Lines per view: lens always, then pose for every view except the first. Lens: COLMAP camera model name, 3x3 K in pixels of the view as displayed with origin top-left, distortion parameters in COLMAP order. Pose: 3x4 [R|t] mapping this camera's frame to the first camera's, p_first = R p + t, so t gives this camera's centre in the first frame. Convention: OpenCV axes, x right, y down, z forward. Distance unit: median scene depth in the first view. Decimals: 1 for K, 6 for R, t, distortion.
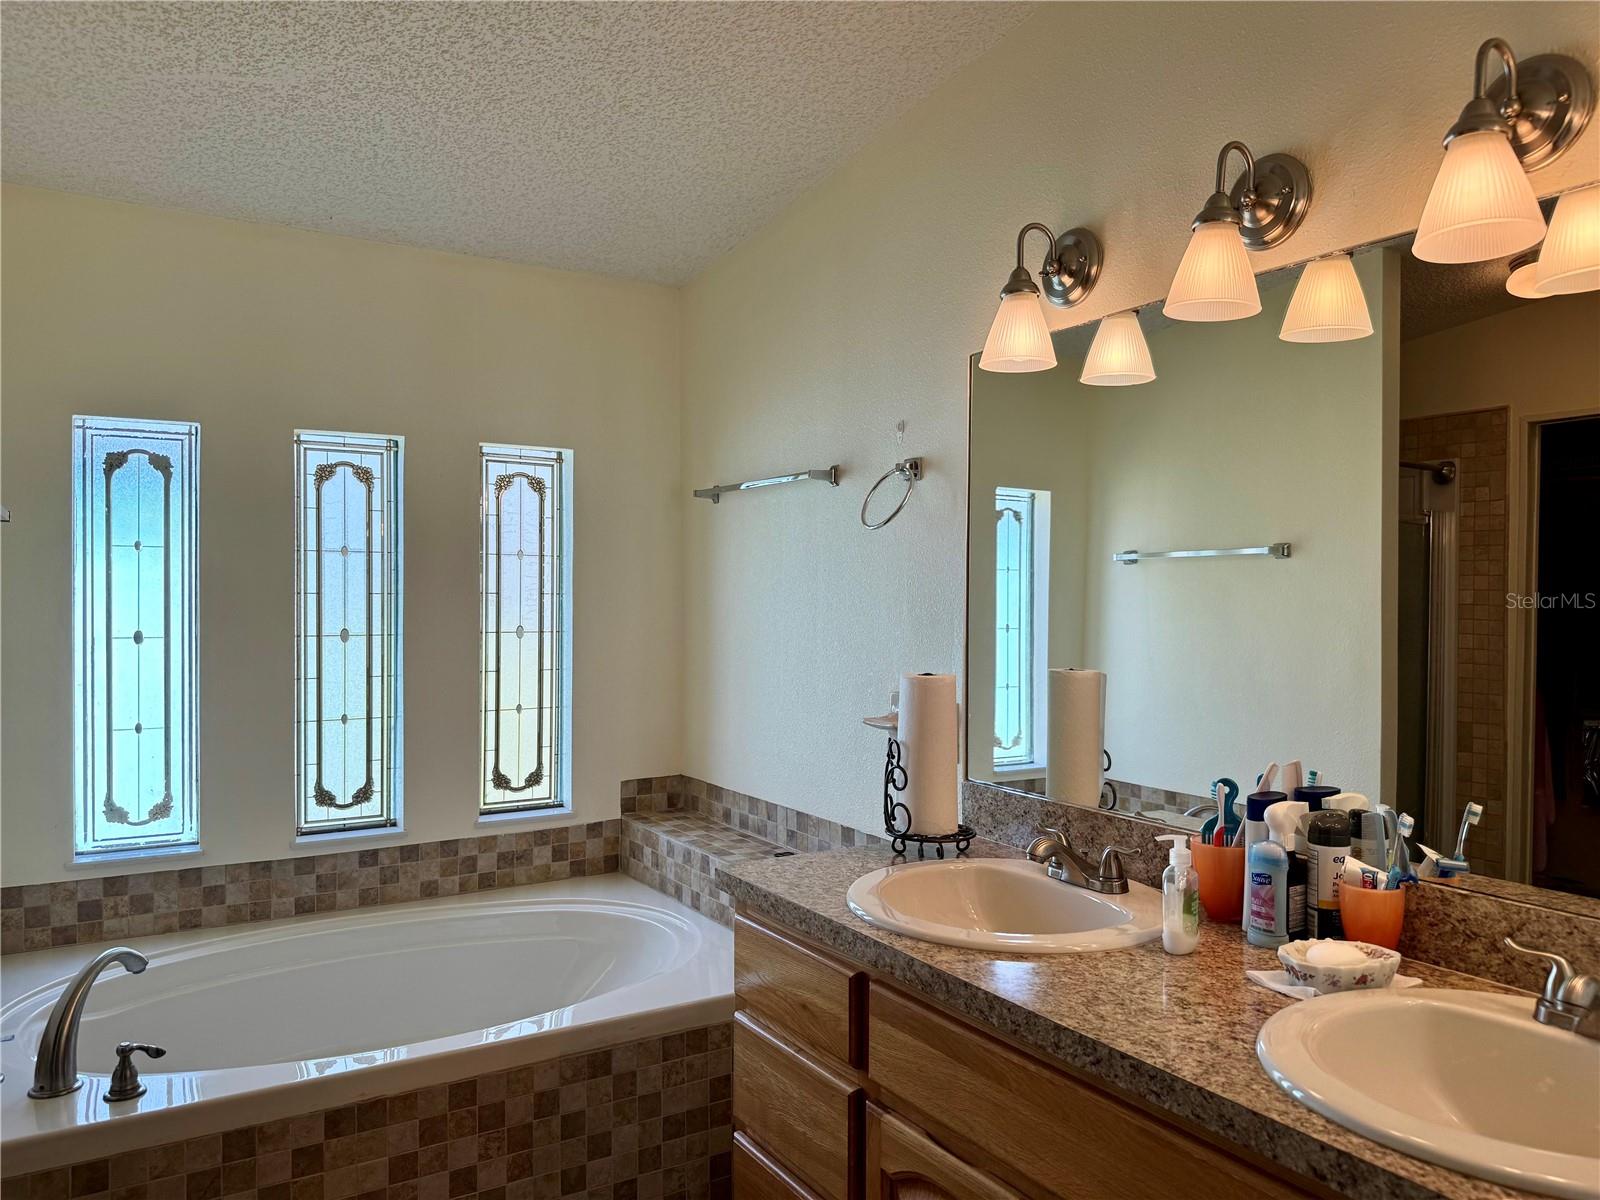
lens RADIAL K [[1118.1, 0, 800.0], [0, 1118.1, 600.0], [0, 0, 1]] dist [0.147100, -0.167436]
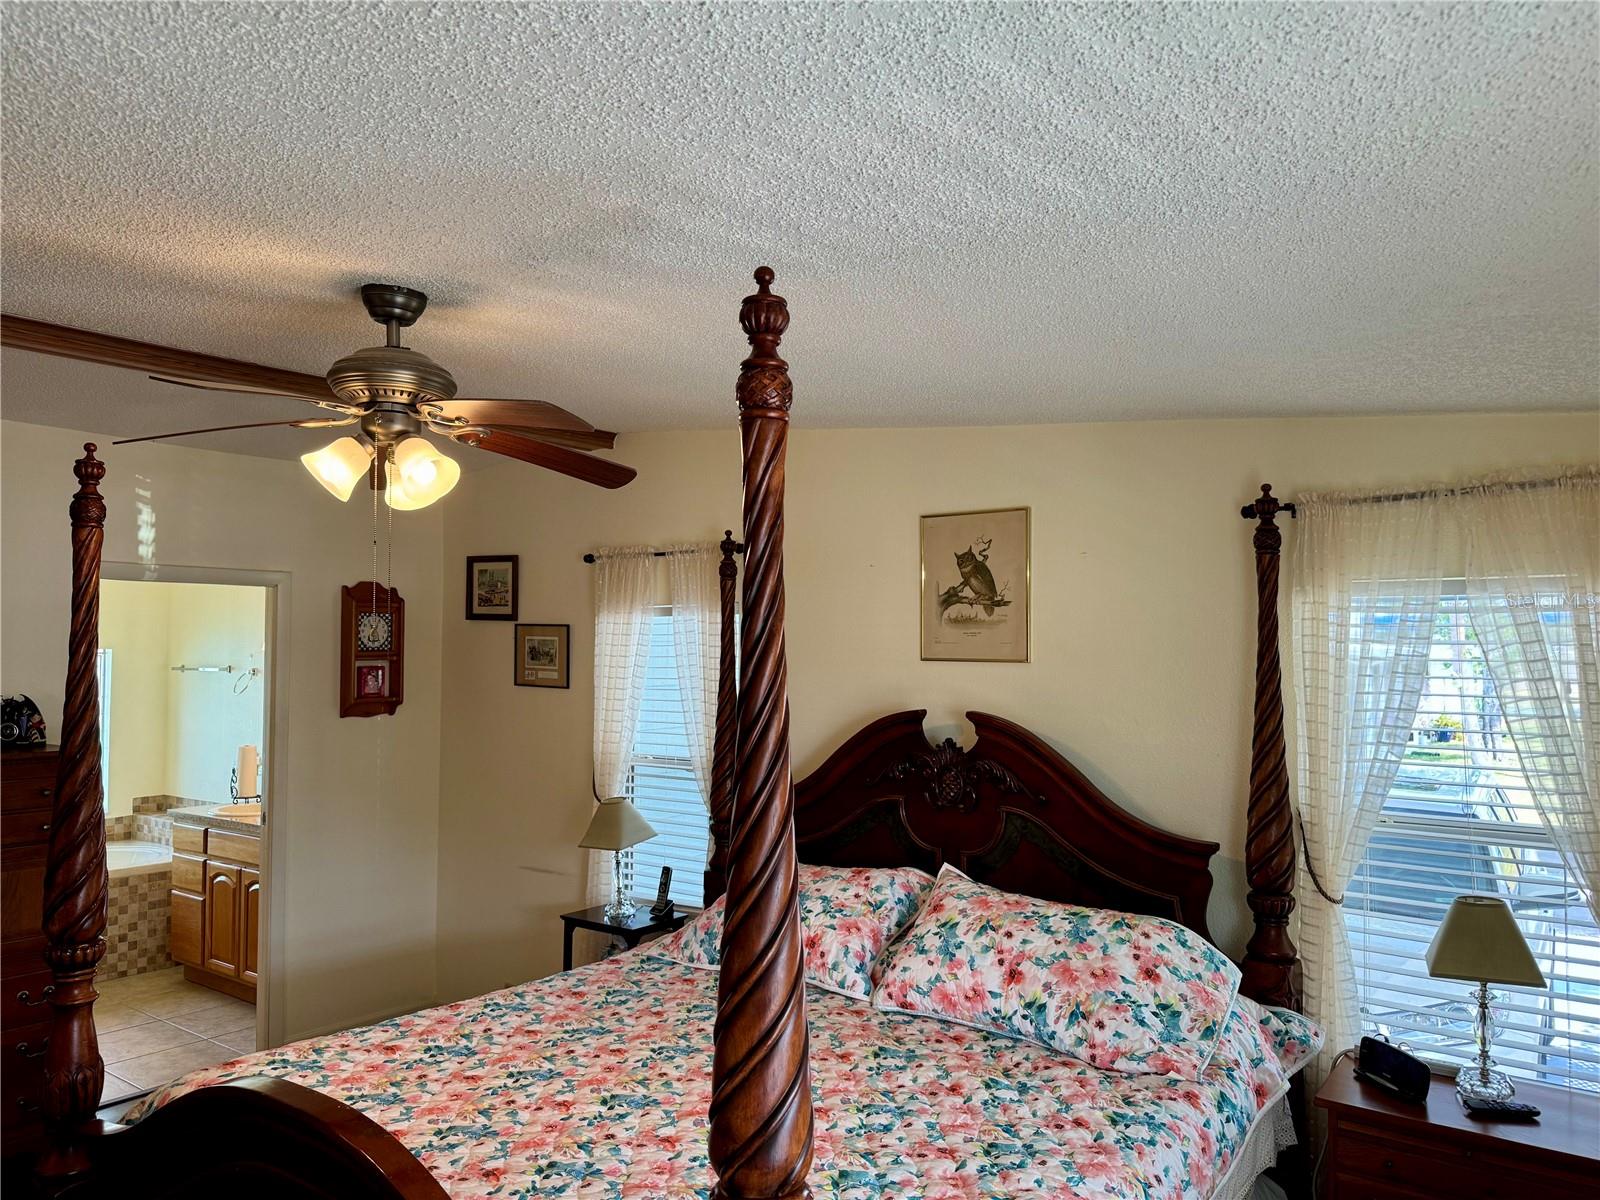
lens RADIAL K [[1118.1, 0, 800.0], [0, 1118.1, 600.0], [0, 0, 1]] dist [0.147100, -0.167436]
pose [[0.934178, 0.009484, 0.356682, 0.372028], [0.008708, 0.998743, -0.049362, -0.156412], [-0.356701, 0.049219, 0.932921, -2.347811]]
